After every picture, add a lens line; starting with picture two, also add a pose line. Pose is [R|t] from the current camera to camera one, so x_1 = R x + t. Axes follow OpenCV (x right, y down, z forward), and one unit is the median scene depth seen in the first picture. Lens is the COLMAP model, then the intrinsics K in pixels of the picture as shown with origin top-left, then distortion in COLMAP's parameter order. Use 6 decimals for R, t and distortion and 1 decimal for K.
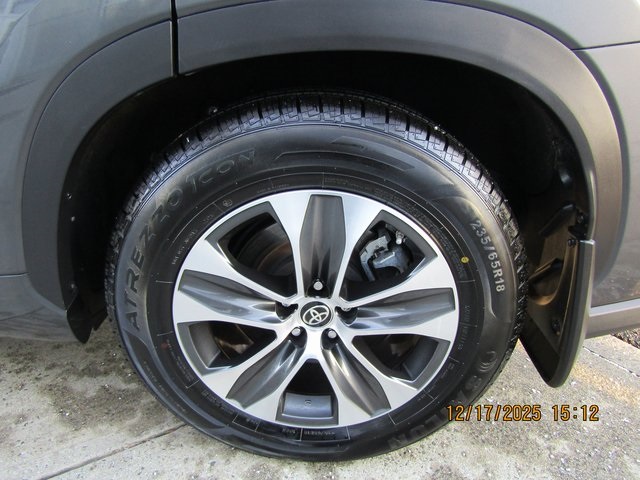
lens RADIAL K [[433.6, 0, 319.9], [0, 433.6, 242.5], [0, 0, 1]] dist [-0.012657, -0.004852]
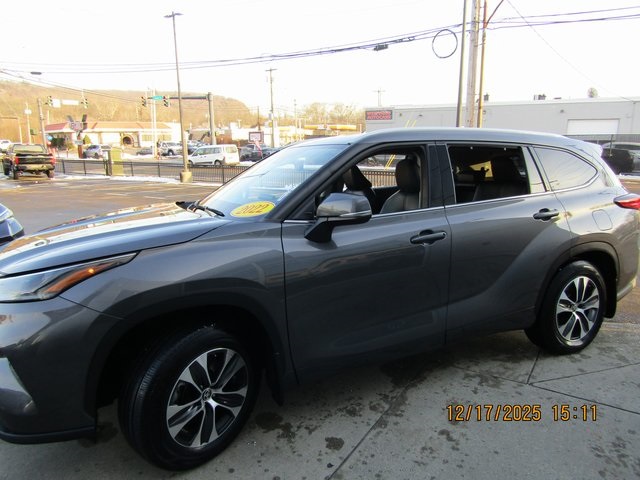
lens RADIAL K [[433.6, 0, 317.0], [0, 433.6, 239.7], [0, 0, 1]] dist [-0.012657, -0.004852]
pose [[0.920048, -0.107386, 0.376802, -3.843552], [0.217312, 0.940087, -0.262700, 0.100758], [-0.326016, 0.323581, 0.888262, -2.127237]]
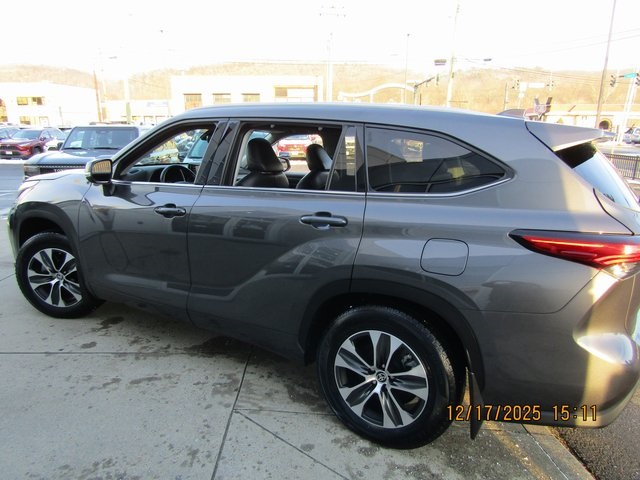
lens RADIAL K [[433.6, 0, 320.5], [0, 433.6, 240.4], [0, 0, 1]] dist [-0.012657, -0.004852]
pose [[0.857055, 0.127625, -0.499167, 0.927092], [-0.259980, 0.943575, -0.205128, 0.013163], [0.444822, 0.305579, 0.841876, -1.754321]]
